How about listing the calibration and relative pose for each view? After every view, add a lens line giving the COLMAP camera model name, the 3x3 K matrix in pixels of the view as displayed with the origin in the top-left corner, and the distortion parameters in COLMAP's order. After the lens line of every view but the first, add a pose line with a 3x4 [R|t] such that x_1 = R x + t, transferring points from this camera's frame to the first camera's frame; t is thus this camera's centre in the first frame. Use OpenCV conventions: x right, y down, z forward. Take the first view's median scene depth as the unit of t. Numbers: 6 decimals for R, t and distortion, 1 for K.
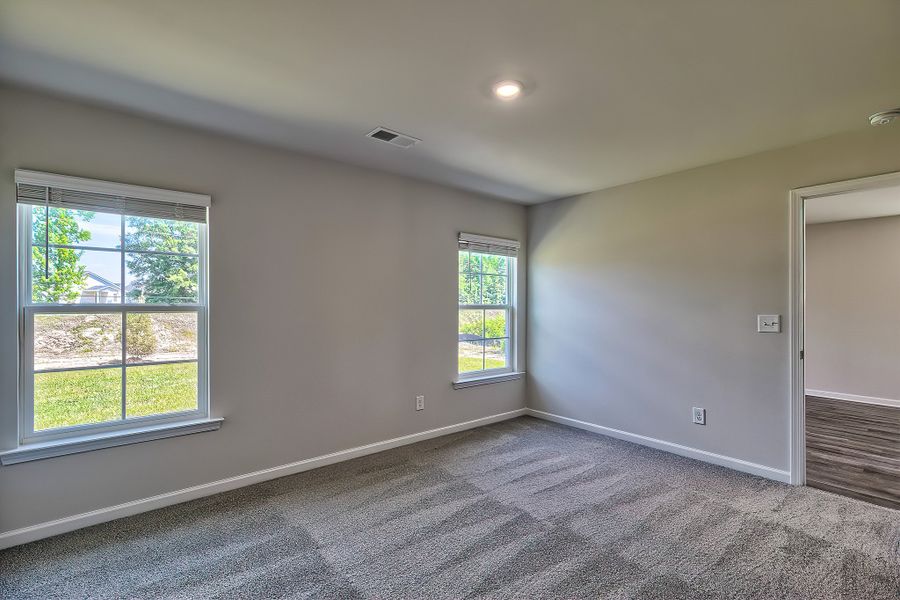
lens RADIAL K [[420.5, 0, 458.4], [0, 420.5, 311.4], [0, 0, 1]] dist [0.001814, 0.000711]
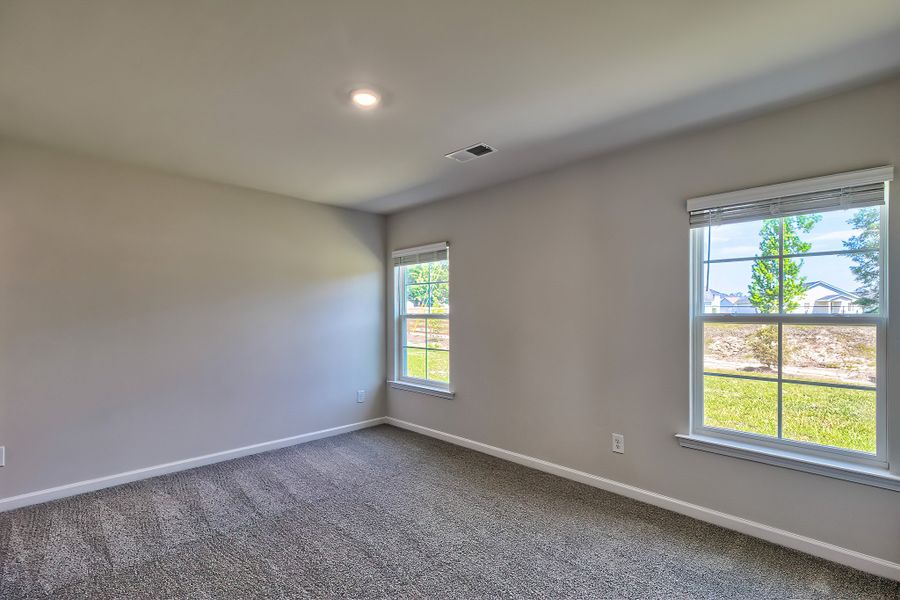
lens RADIAL K [[420.5, 0, 458.4], [0, 420.5, 311.4], [0, 0, 1]] dist [0.001814, 0.000711]
pose [[0.096999, -0.006887, -0.995261, 0.794078], [-0.016514, 0.999827, -0.008529, -0.011240], [0.995147, 0.017263, 0.096869, 0.791203]]
